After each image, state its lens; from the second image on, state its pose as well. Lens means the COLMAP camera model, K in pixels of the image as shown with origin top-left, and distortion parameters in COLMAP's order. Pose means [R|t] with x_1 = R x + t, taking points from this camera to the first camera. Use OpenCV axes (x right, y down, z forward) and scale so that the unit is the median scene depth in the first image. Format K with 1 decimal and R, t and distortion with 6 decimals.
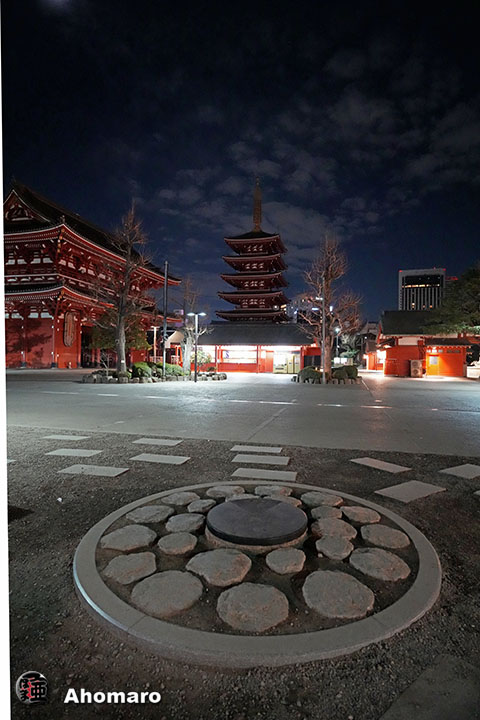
lens RADIAL K [[389.6, 0, 251.3], [0, 389.6, 362.2], [0, 0, 1]] dist [0.003754, 0.000415]
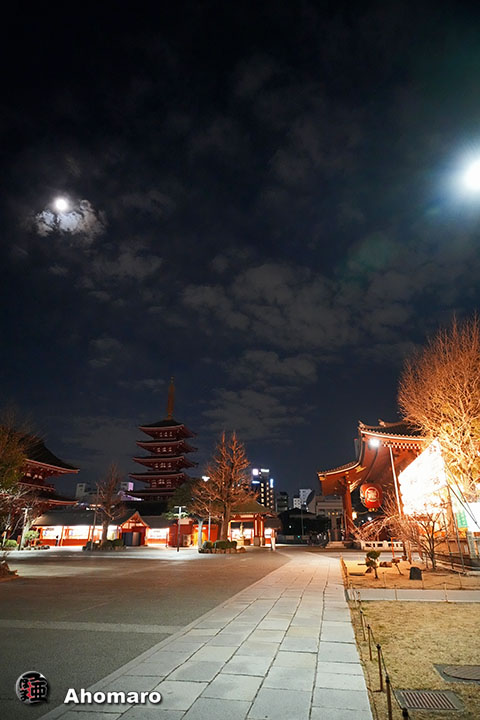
lens RADIAL K [[422.4, 0, 238.5], [0, 422.4, 369.0], [0, 0, 1]] dist [-0.000053, 0.001285]
pose [[0.999308, 0.000875, 0.037175, 0.410876], [0.013268, 0.925526, -0.378453, 0.016173], [-0.034737, 0.378684, 0.924874, -0.570606]]
